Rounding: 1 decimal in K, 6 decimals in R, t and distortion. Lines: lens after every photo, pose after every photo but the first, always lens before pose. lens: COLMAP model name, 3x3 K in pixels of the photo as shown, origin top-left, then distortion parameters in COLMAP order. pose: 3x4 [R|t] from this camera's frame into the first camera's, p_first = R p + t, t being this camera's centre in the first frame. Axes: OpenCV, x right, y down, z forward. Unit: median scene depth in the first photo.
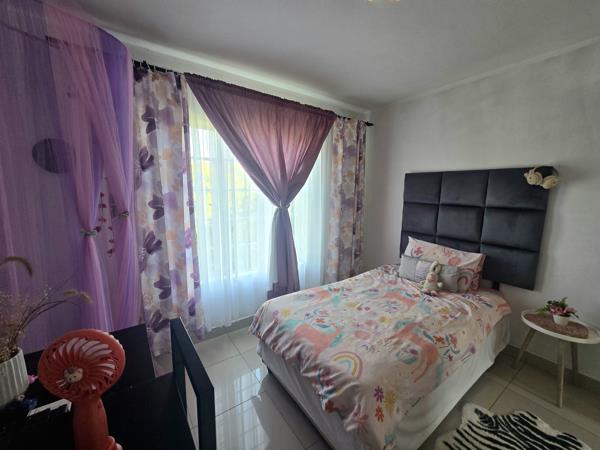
lens RADIAL K [[245.0, 0, 300.9], [0, 245.0, 226.5], [0, 0, 1]] dist [-0.004477, -0.000165]
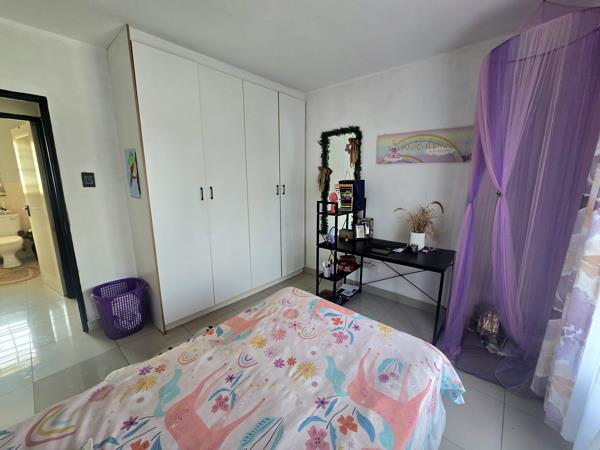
lens RADIAL K [[245.0, 0, 300.9], [0, 245.0, 226.5], [0, 0, 1]] dist [-0.004477, -0.000165]
pose [[-0.970572, 0.040808, -0.237329, 0.306448], [-0.040974, 0.943181, 0.329743, -0.164985], [0.237301, 0.329763, -0.913753, 1.276596]]
